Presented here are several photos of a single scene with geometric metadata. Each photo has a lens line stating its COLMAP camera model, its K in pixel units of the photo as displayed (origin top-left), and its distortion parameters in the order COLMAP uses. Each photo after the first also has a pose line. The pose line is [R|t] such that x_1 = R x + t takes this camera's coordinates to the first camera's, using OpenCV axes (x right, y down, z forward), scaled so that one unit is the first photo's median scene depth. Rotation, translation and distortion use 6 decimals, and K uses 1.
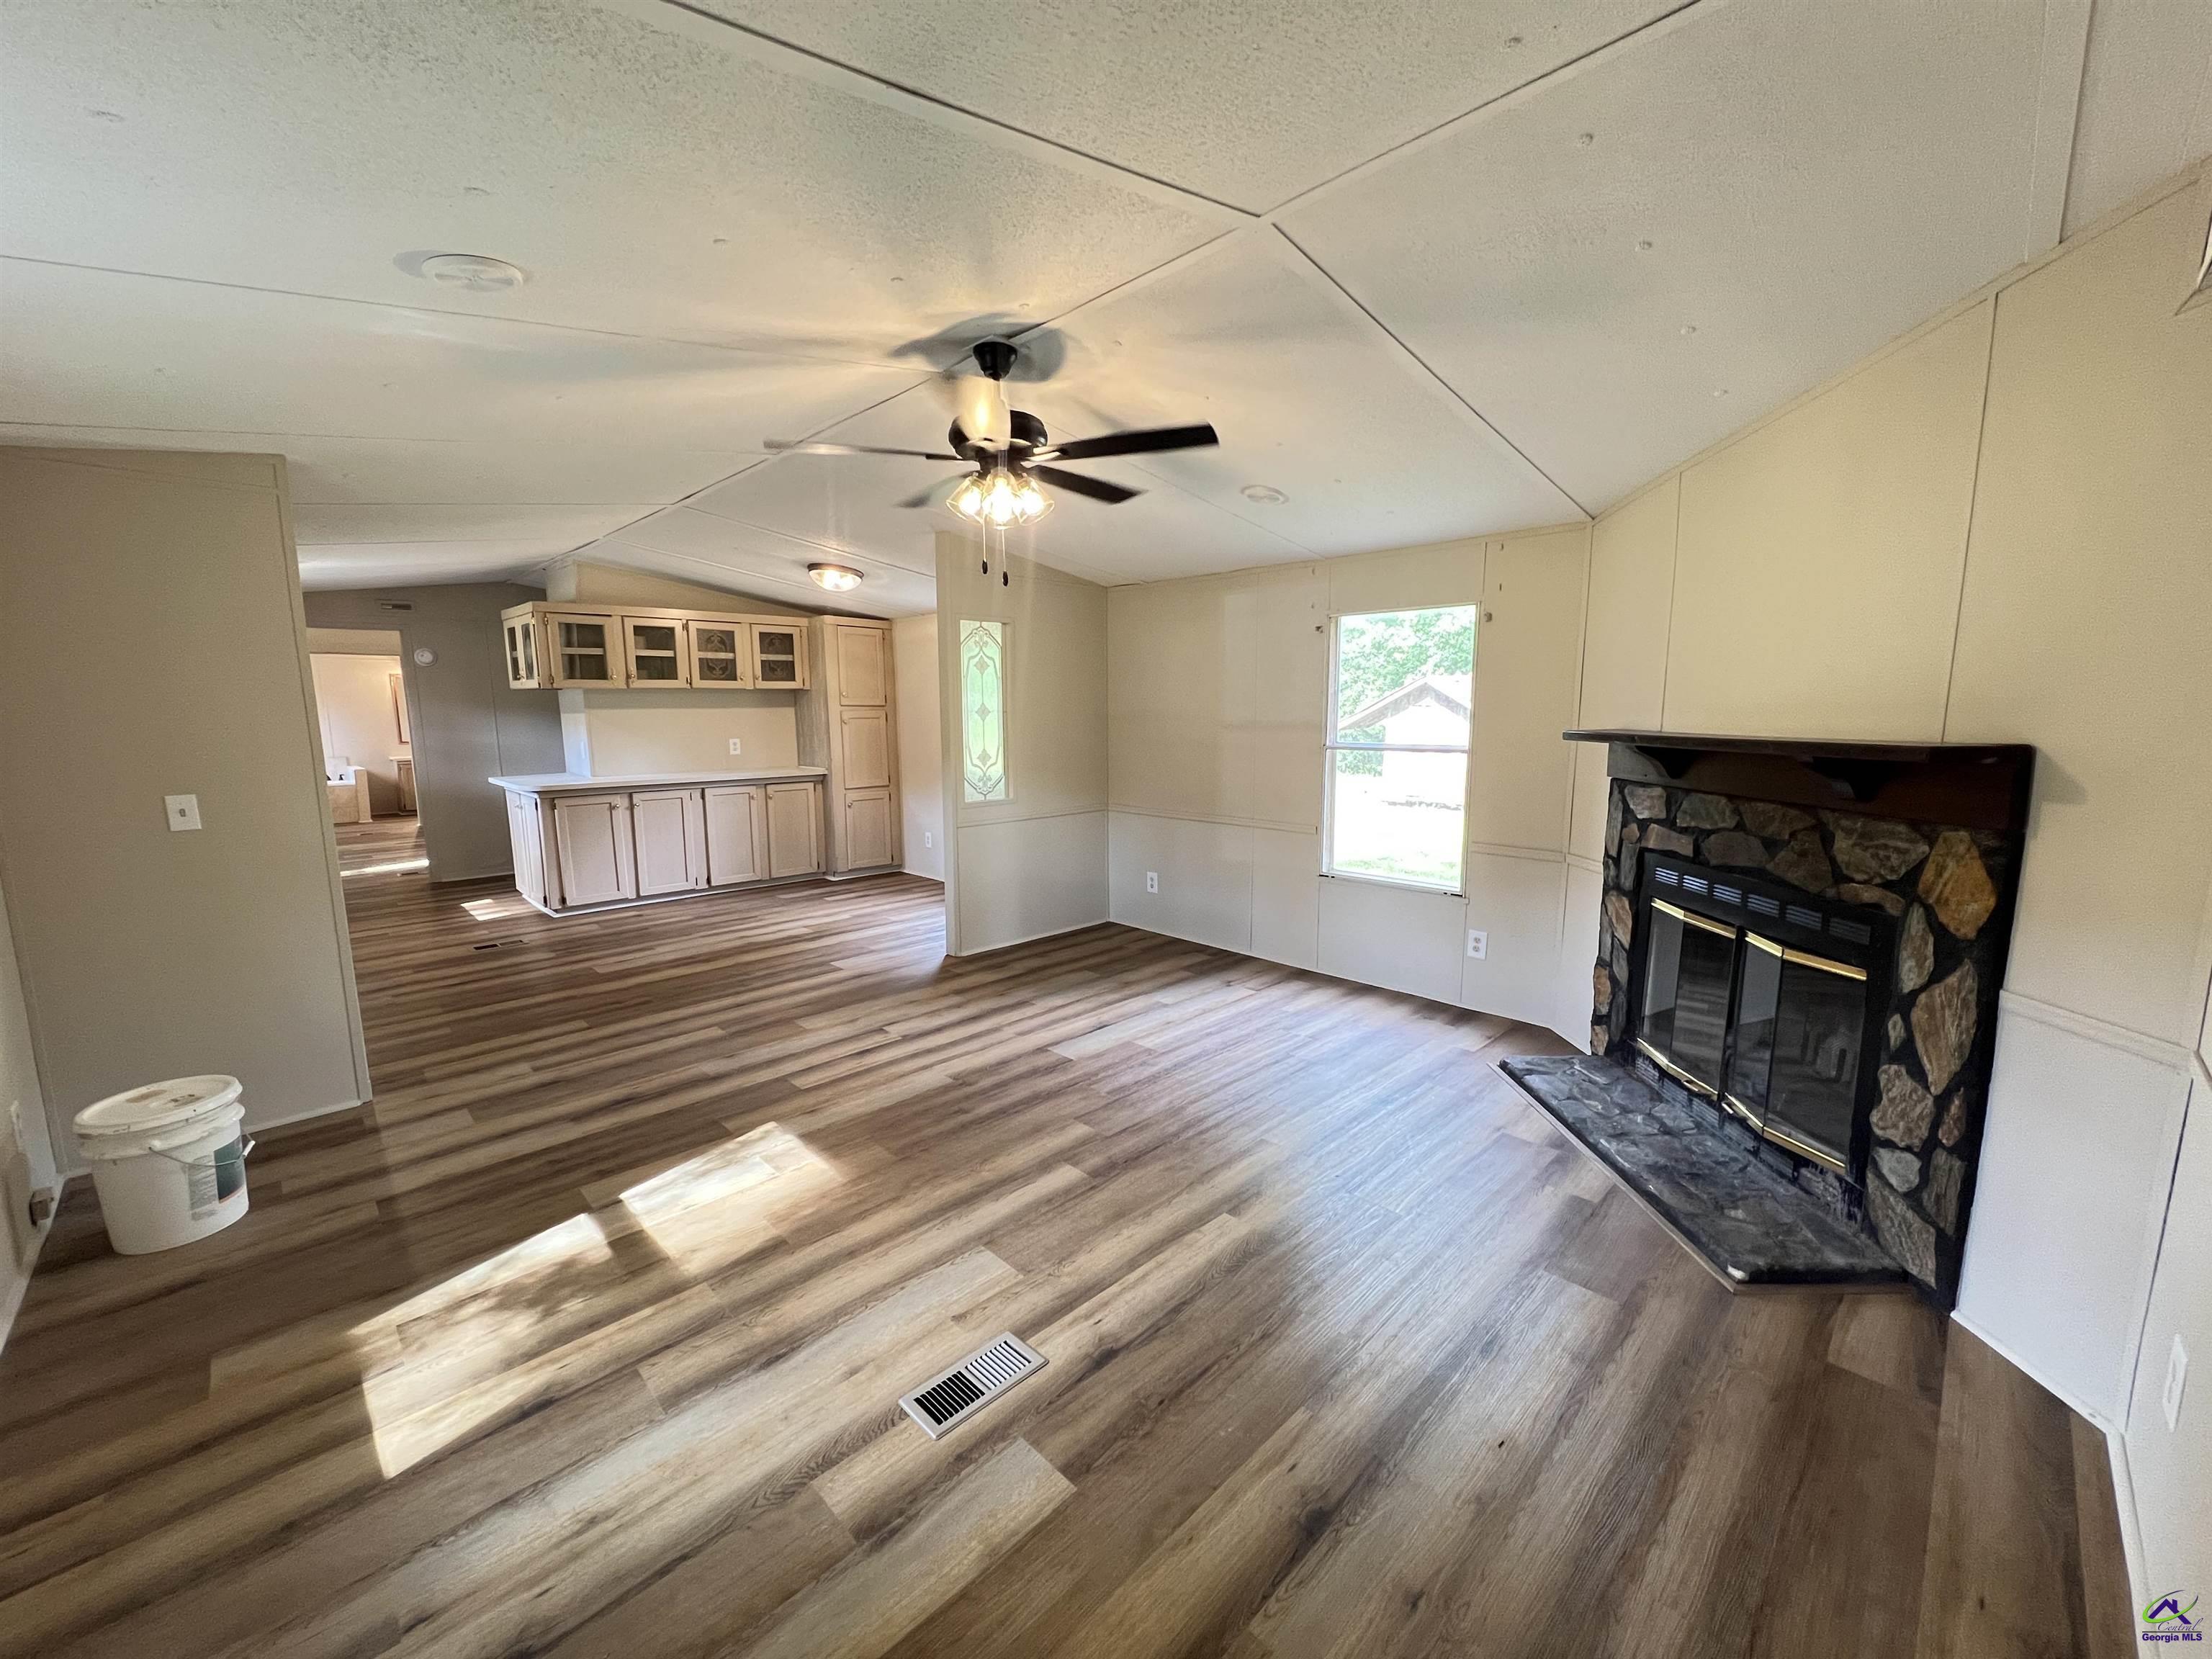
lens RADIAL K [[875.3, 0, 1107.0], [0, 875.3, 834.4], [0, 0, 1]] dist [-0.000390, -0.000011]
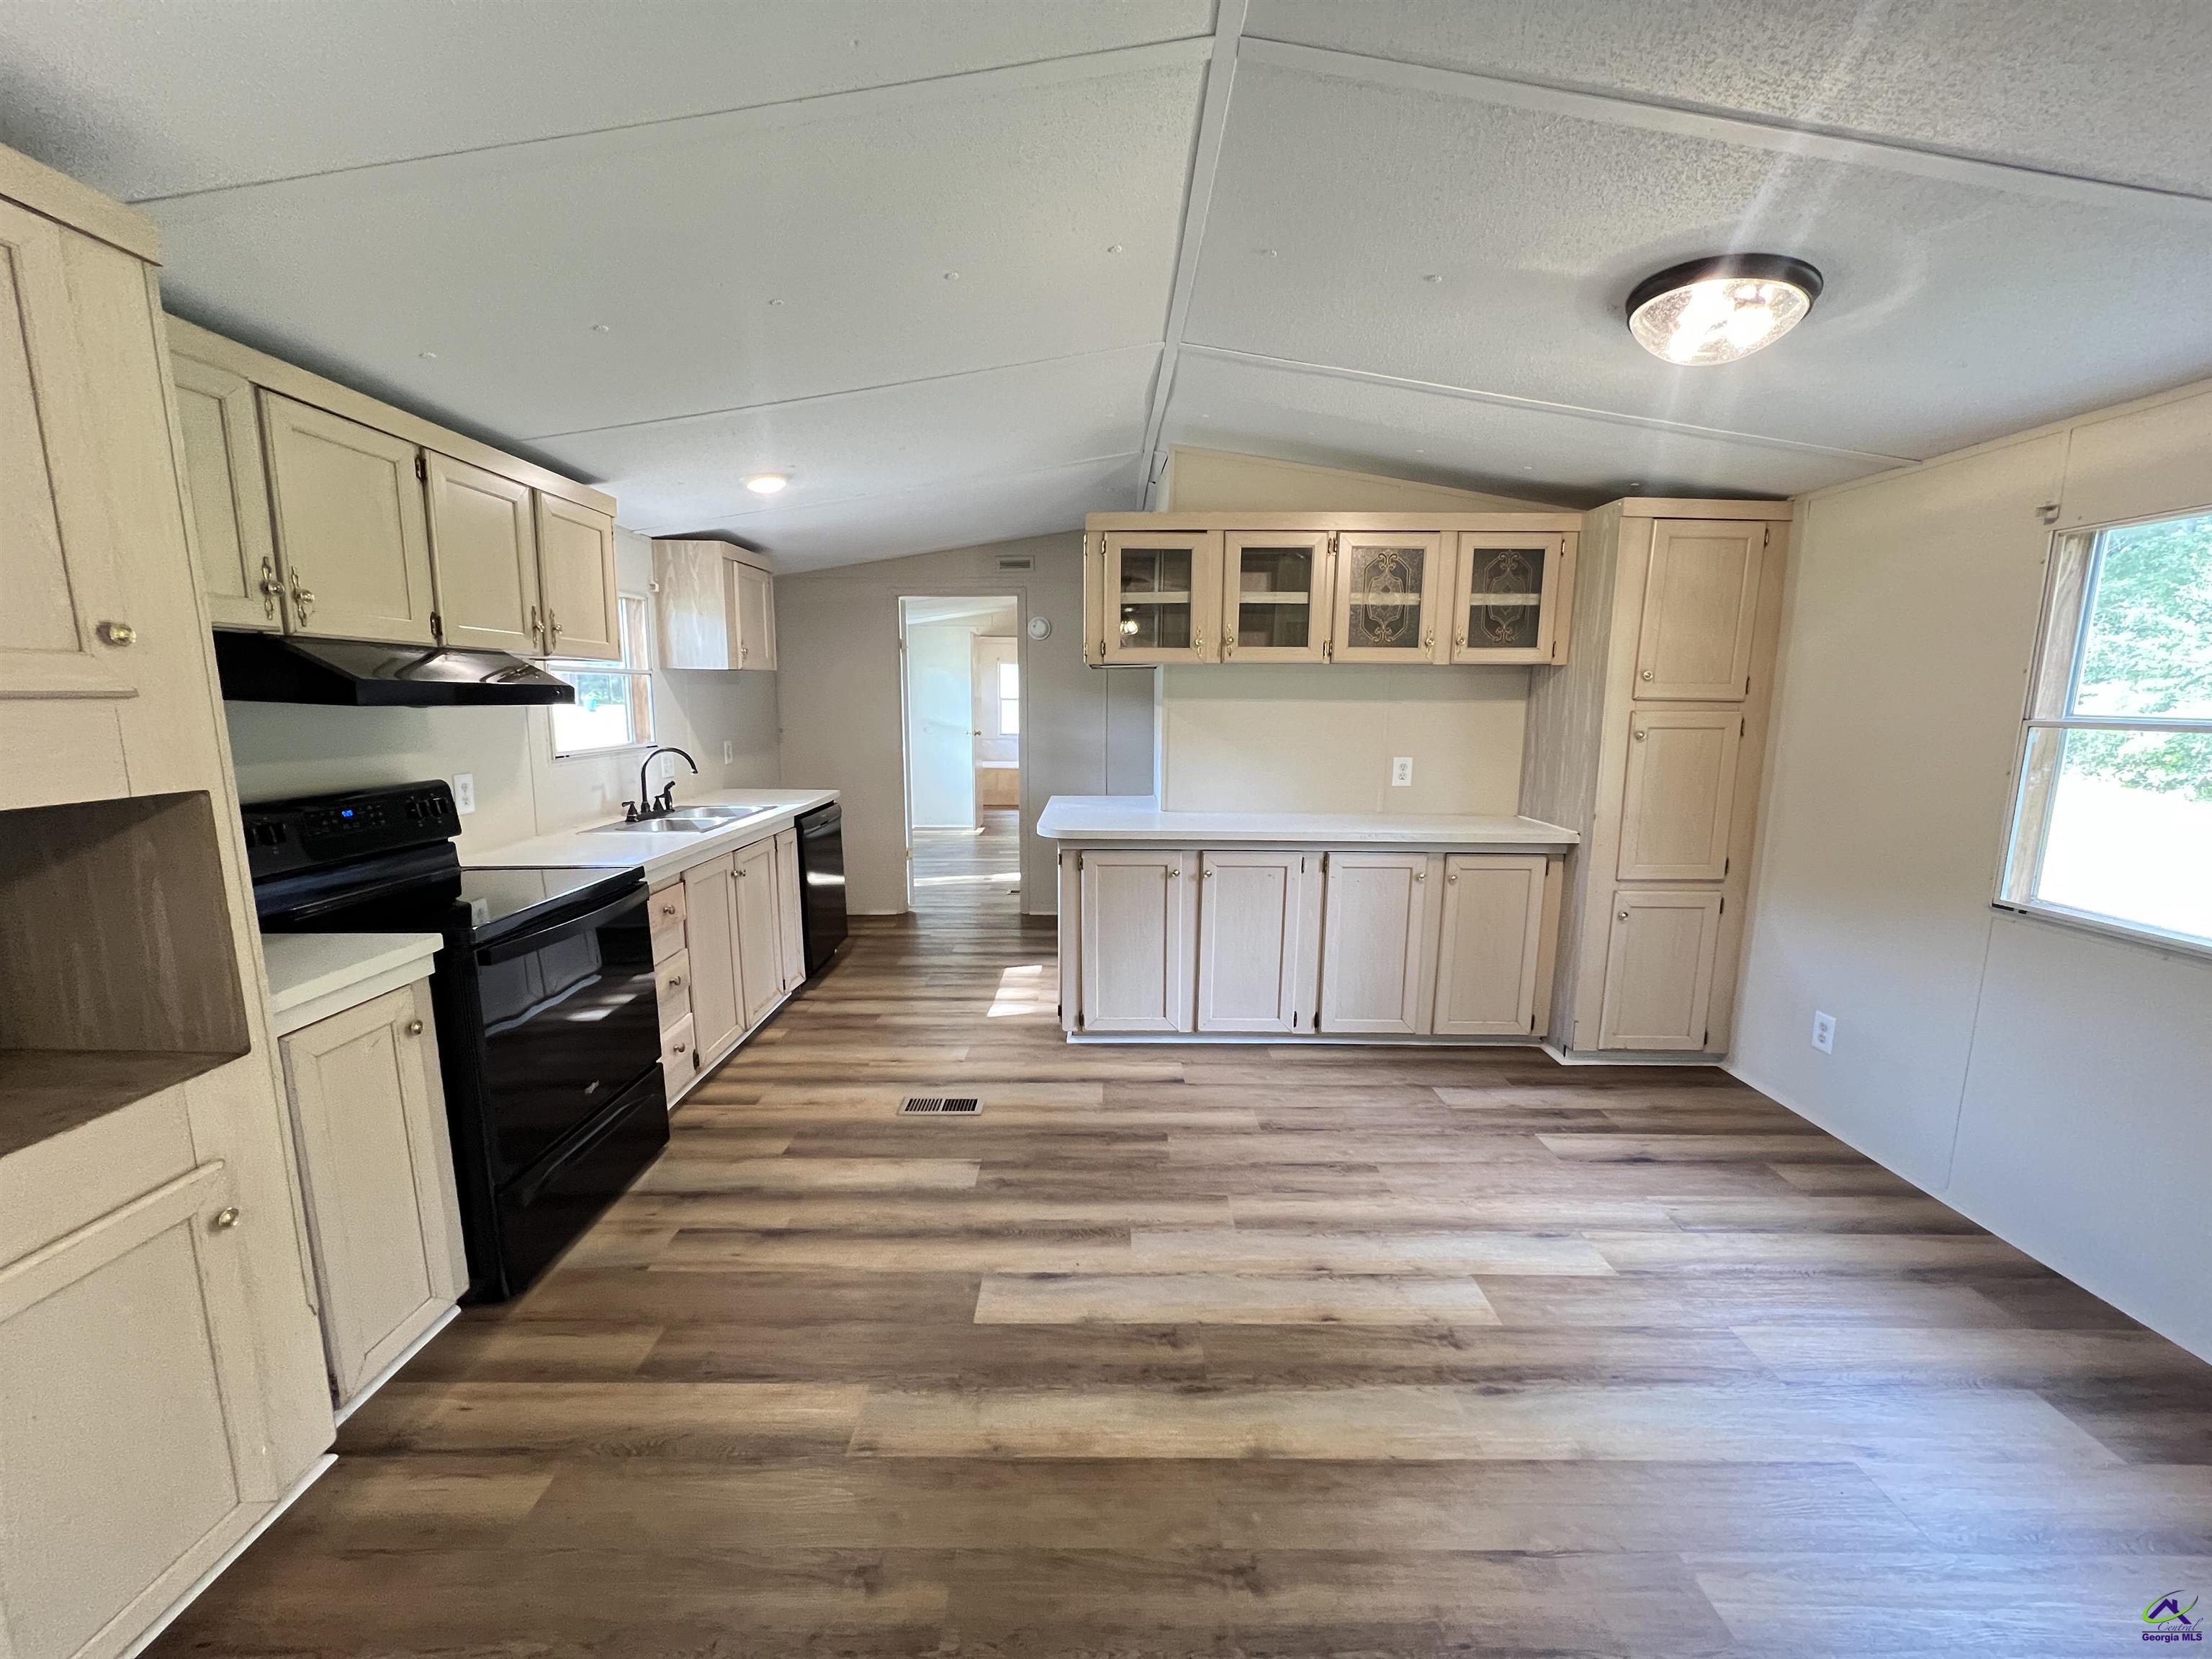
lens RADIAL K [[875.3, 0, 1107.0], [0, 875.3, 834.4], [0, 0, 1]] dist [-0.000390, -0.000011]
pose [[0.714328, 0.122429, -0.689018, -0.375899], [-0.113928, 0.991788, 0.058115, -0.154001], [0.690475, 0.036985, 0.722410, 1.023433]]
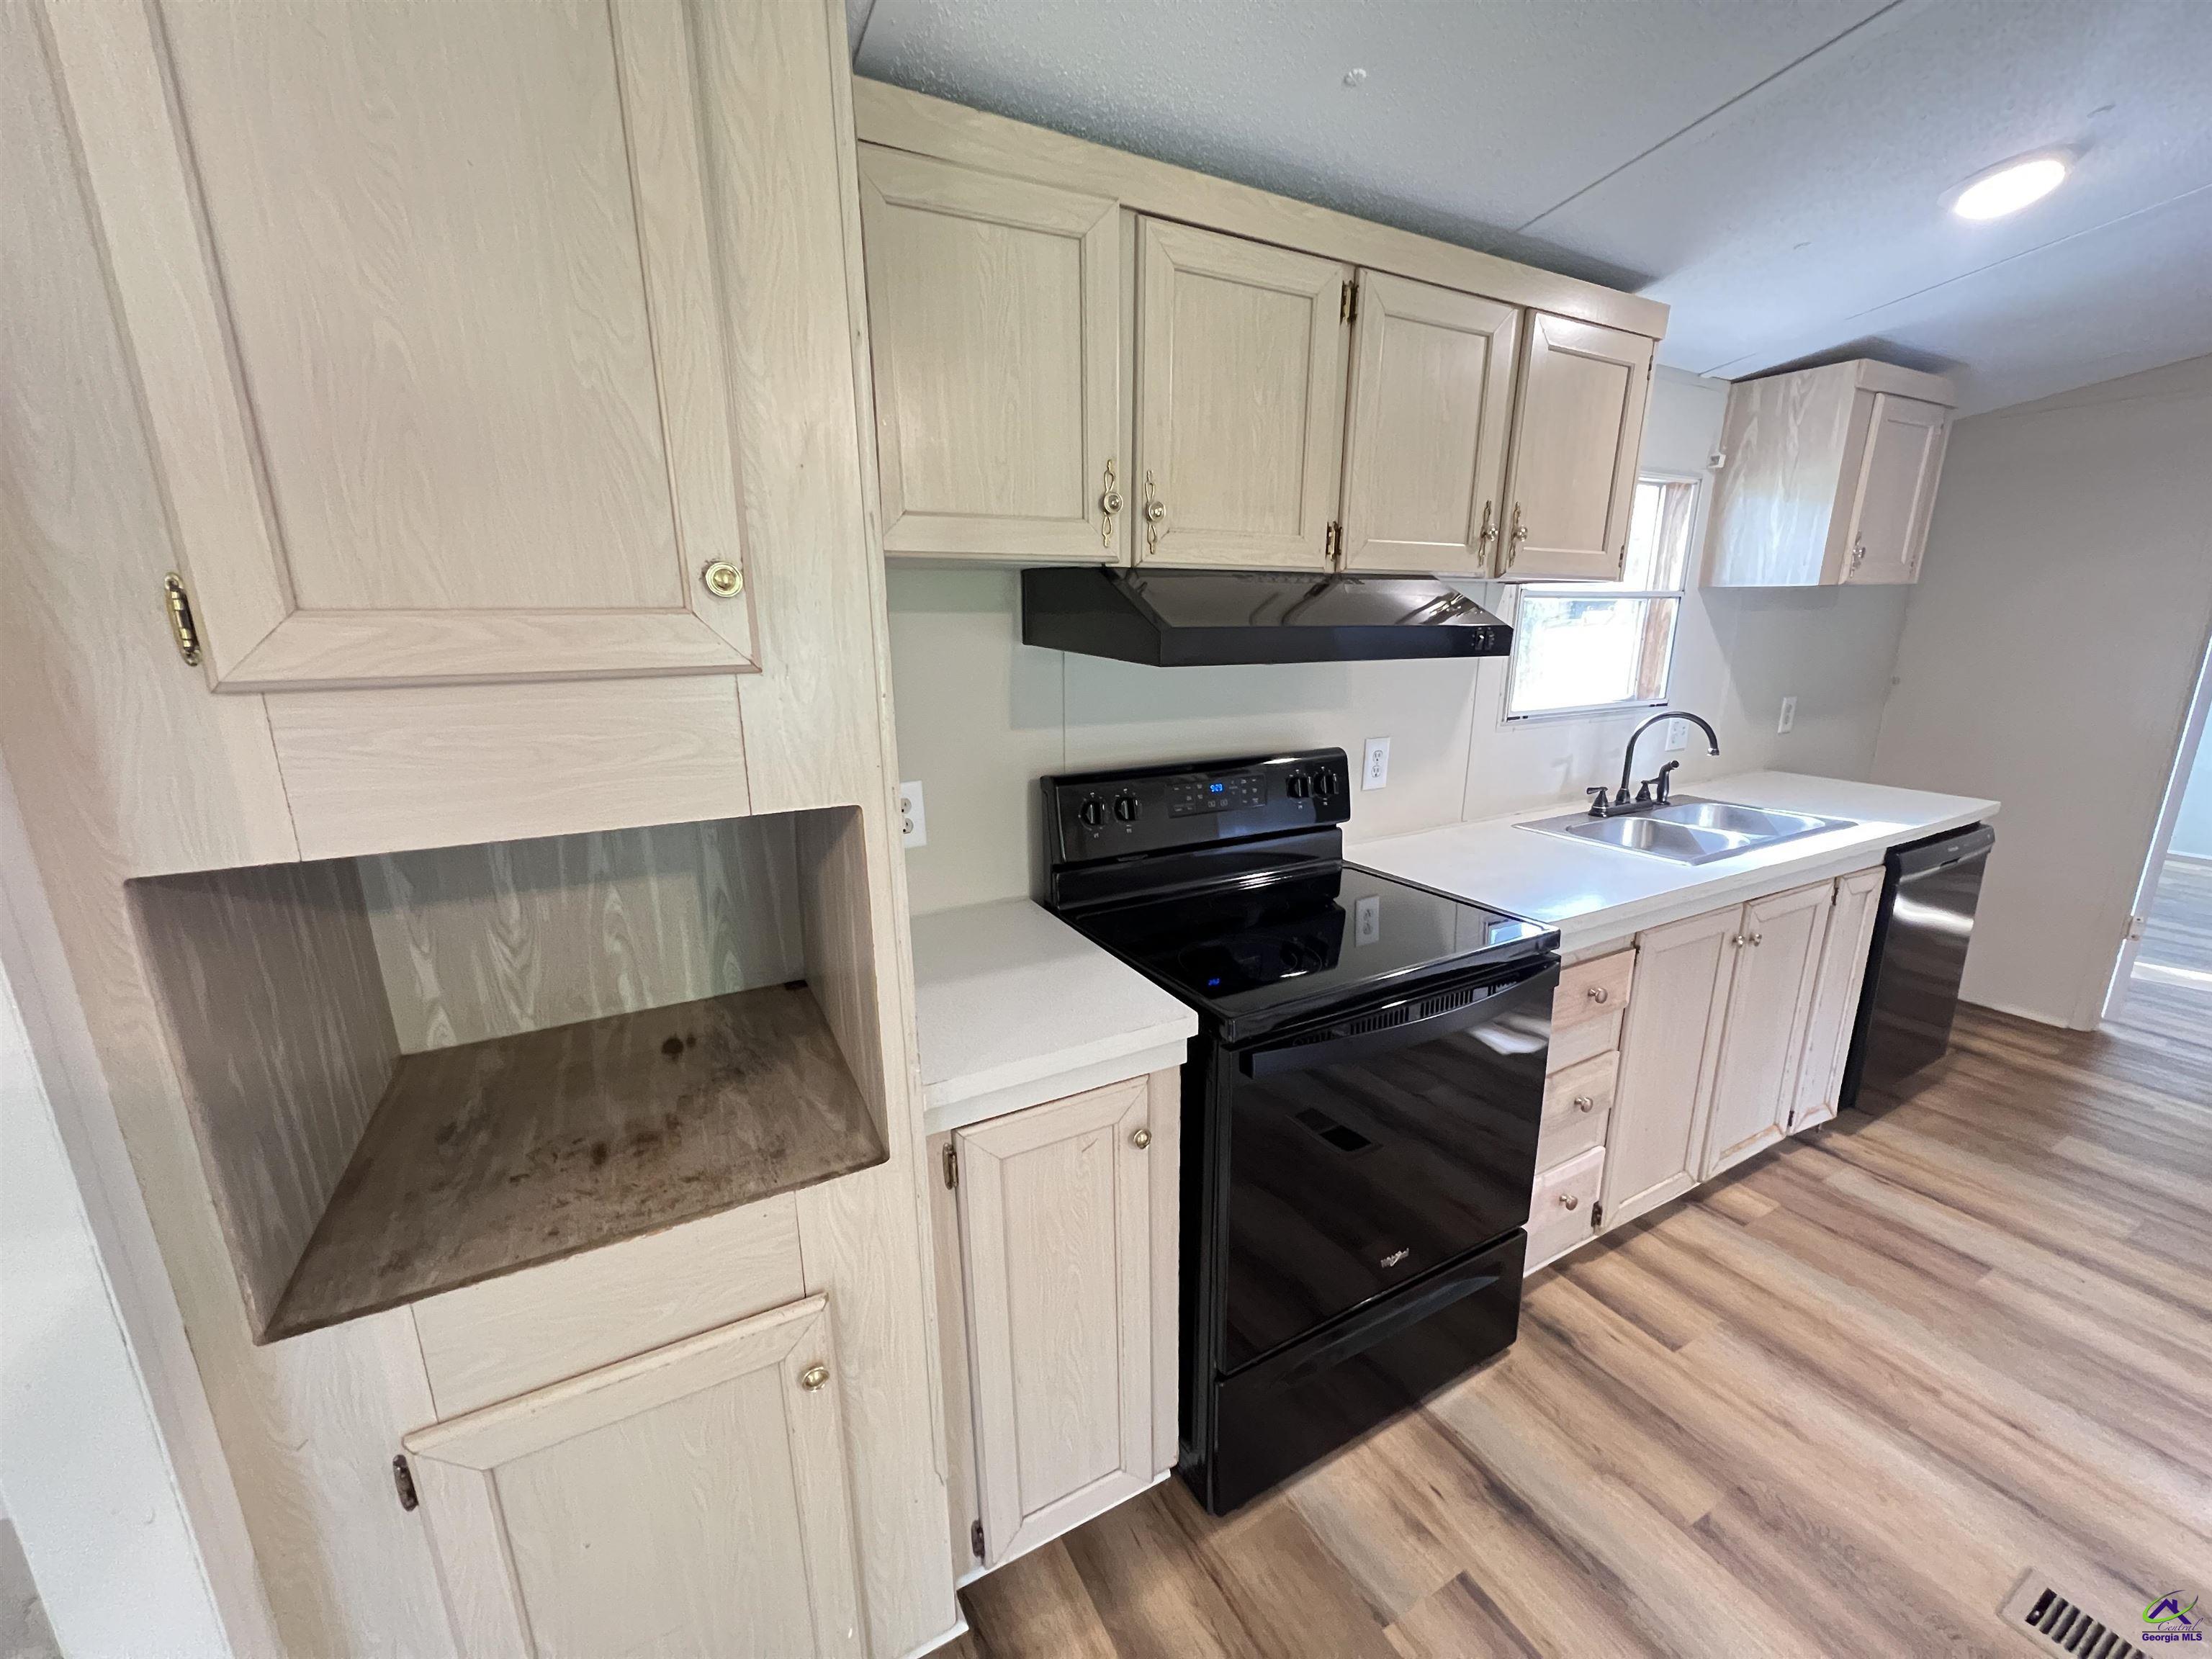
lens RADIAL K [[875.3, 0, 1107.0], [0, 875.3, 834.4], [0, 0, 1]] dist [-0.000390, -0.000011]
pose [[-0.272301, 0.244051, -0.930748, -0.721725], [-0.131430, 0.948800, 0.287236, -0.185245], [0.953194, 0.200543, -0.226283, 1.169789]]
